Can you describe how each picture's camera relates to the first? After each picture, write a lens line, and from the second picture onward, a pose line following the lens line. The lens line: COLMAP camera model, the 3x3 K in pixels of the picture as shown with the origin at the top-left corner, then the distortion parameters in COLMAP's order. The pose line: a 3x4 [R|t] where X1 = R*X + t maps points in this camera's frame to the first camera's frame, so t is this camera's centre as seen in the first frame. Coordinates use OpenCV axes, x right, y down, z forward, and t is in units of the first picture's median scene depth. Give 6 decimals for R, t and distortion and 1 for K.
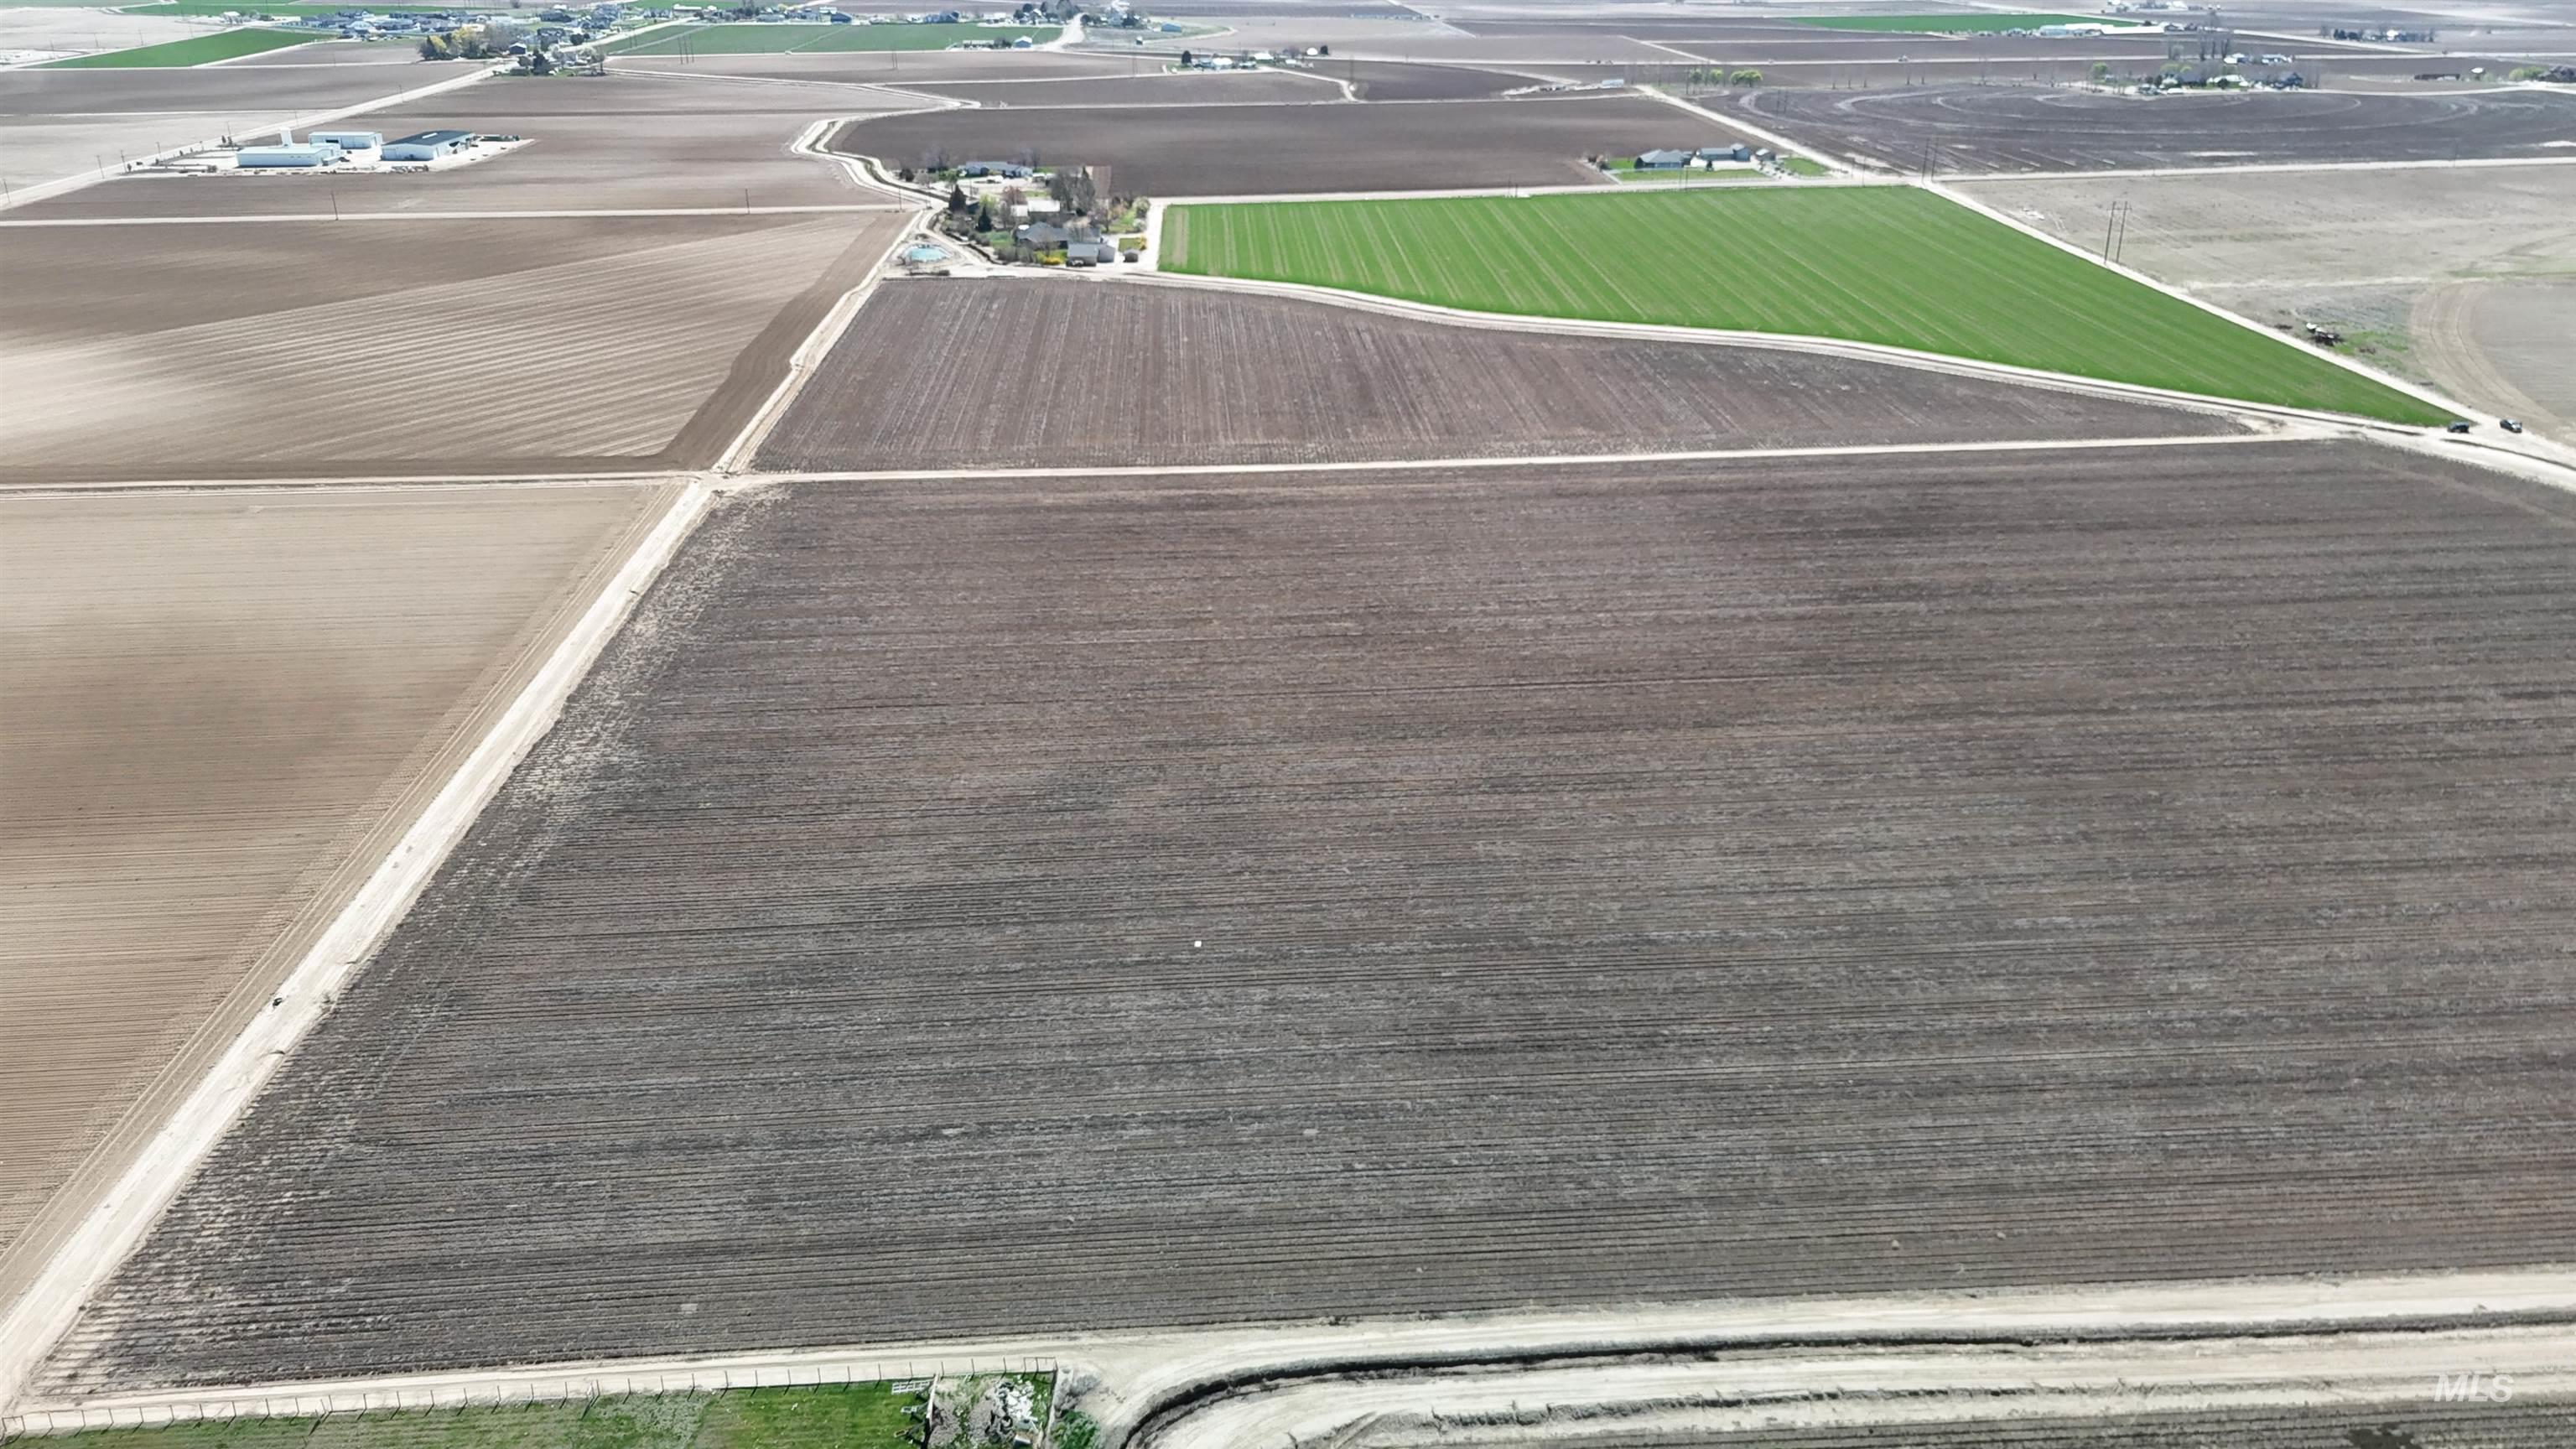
lens RADIAL K [[1892.9, 0, 1291.7], [0, 1892.9, 729.1], [0, 0, 1]] dist [0.066855, -0.056345]
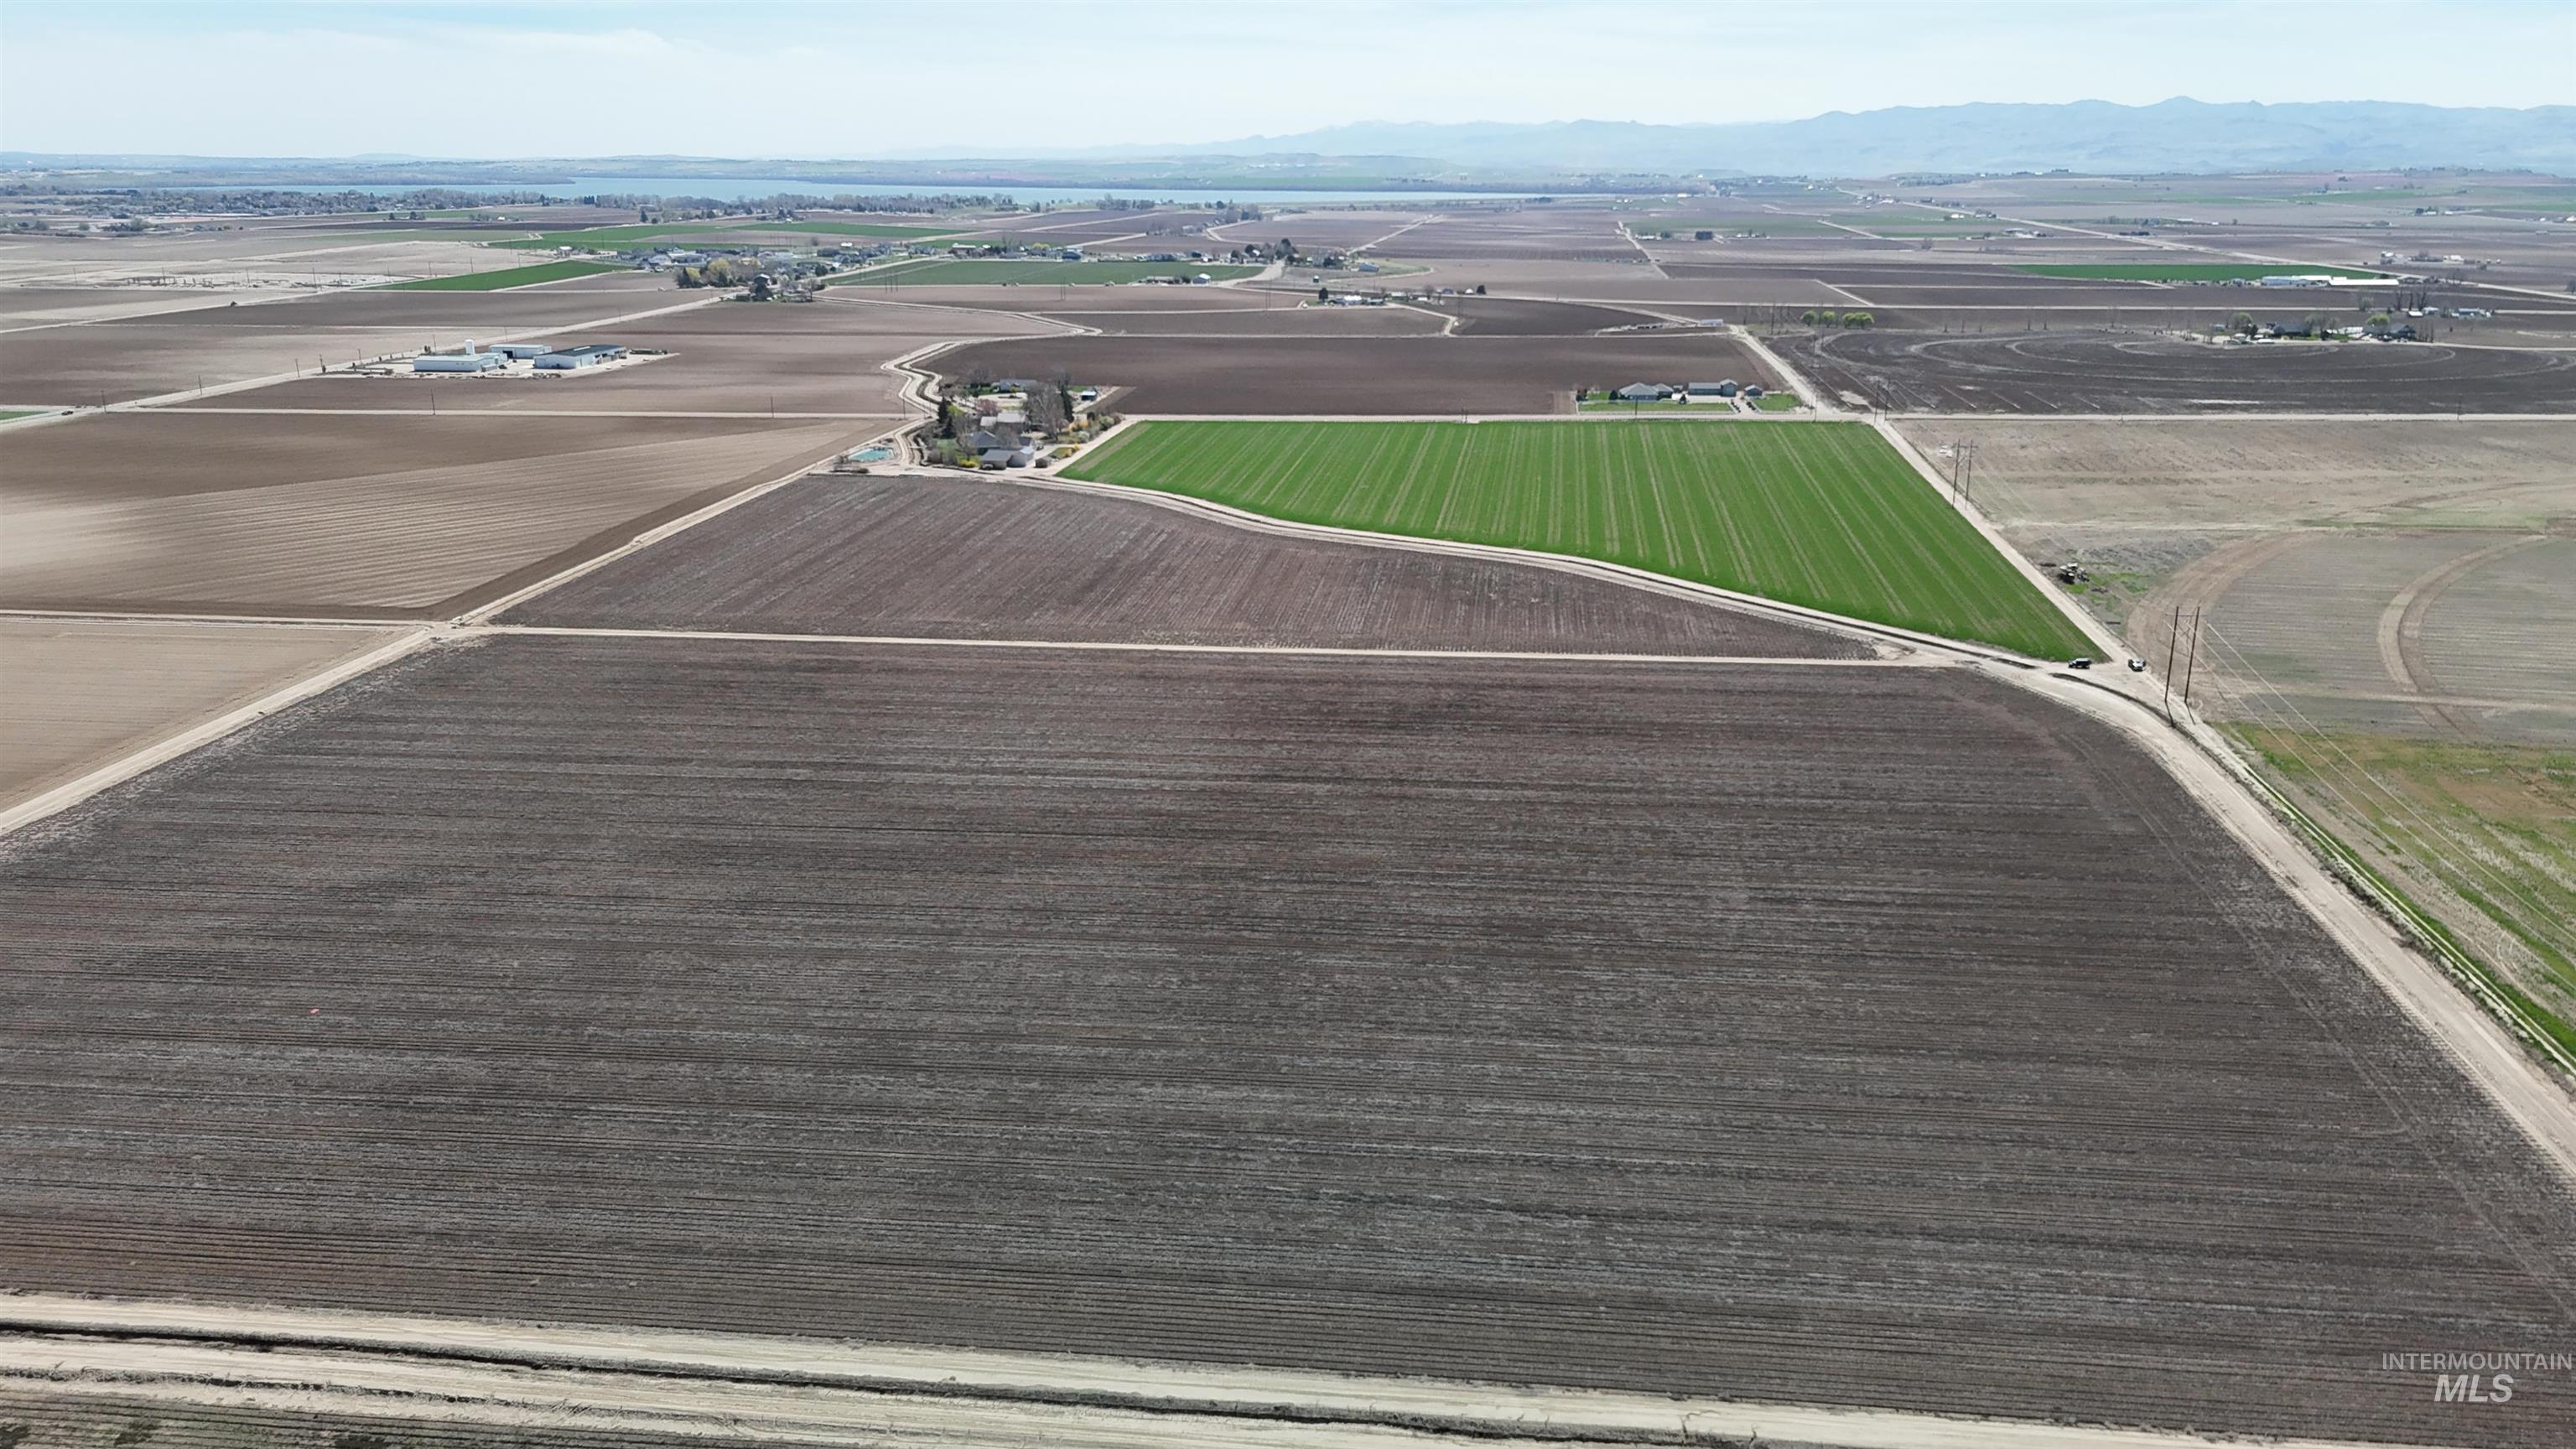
lens RADIAL K [[1892.9, 0, 1291.7], [0, 1892.9, 729.1], [0, 0, 1]] dist [0.066855, -0.056345]
pose [[0.983398, 0.055038, -0.172914, 0.383427], [-0.074601, 0.991265, -0.108760, 0.014840], [0.165418, 0.119854, 0.978914, -0.029251]]
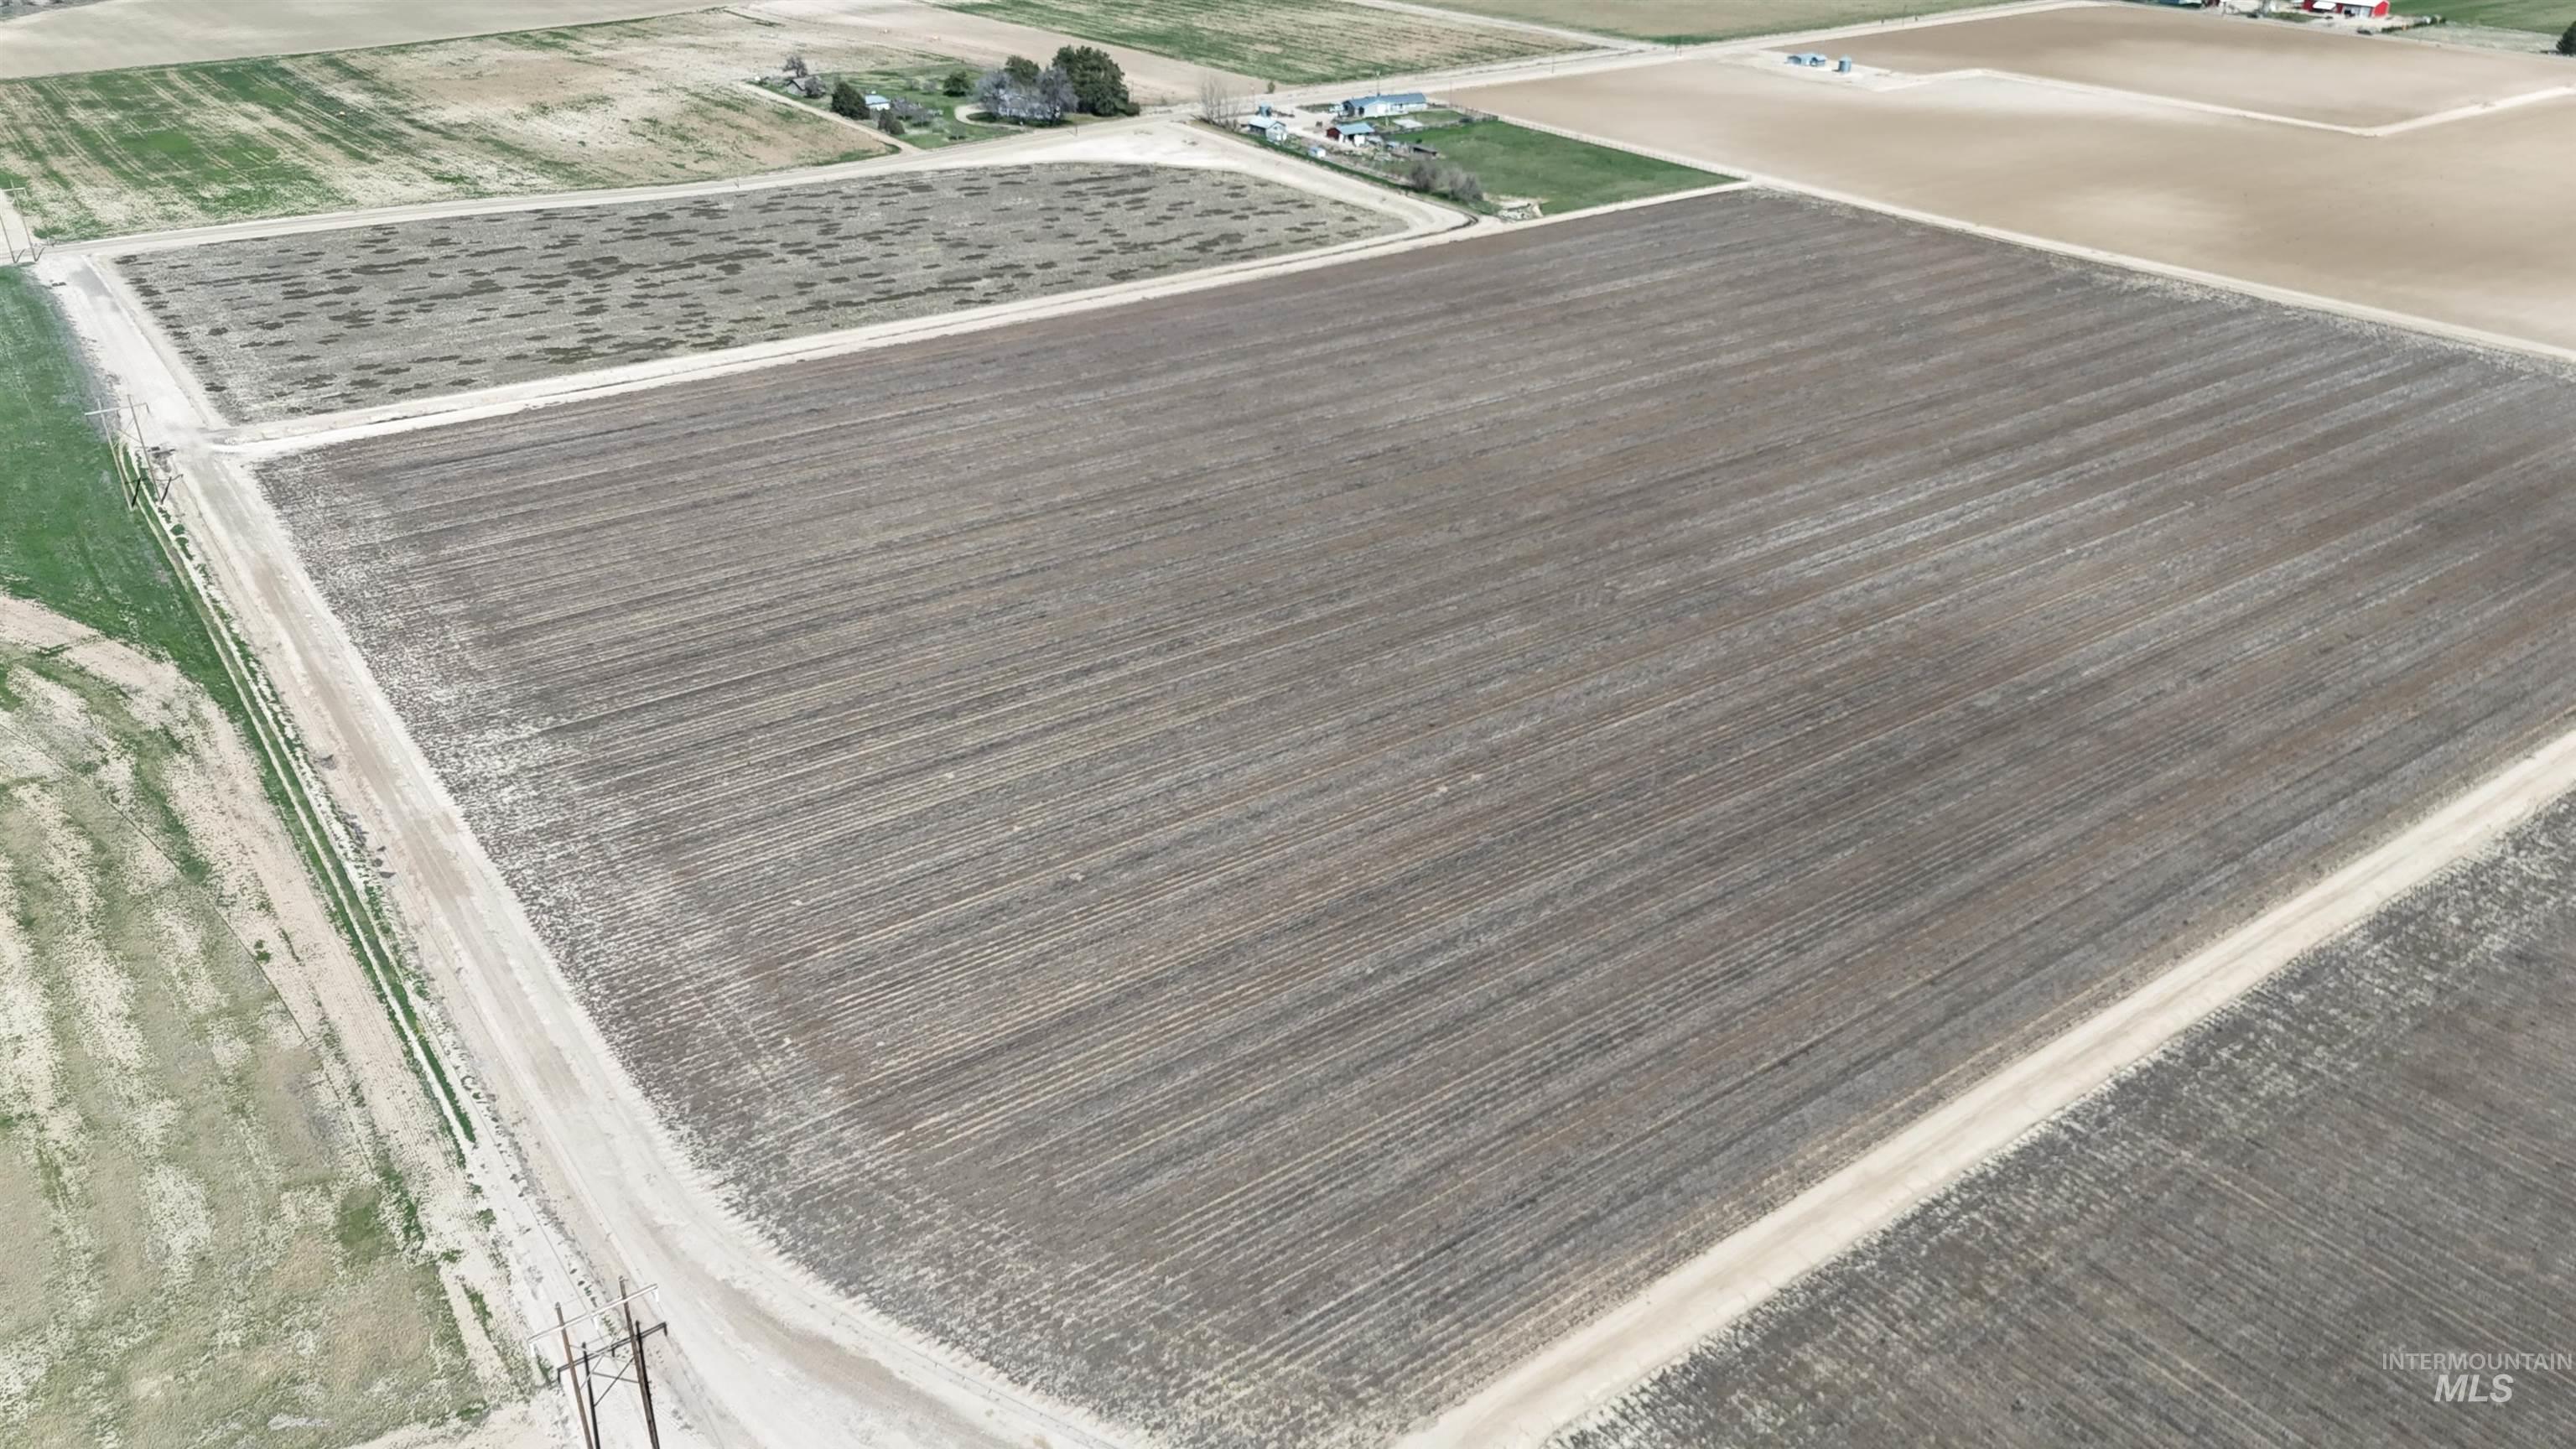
lens RADIAL K [[1892.9, 0, 1291.7], [0, 1892.9, 729.1], [0, 0, 1]] dist [0.066855, -0.056345]
pose [[-0.840521, 0.258477, -0.476145, 0.671763], [-0.212910, 0.650559, 0.729001, -0.463432], [0.498190, 0.714117, -0.491776, 1.071085]]
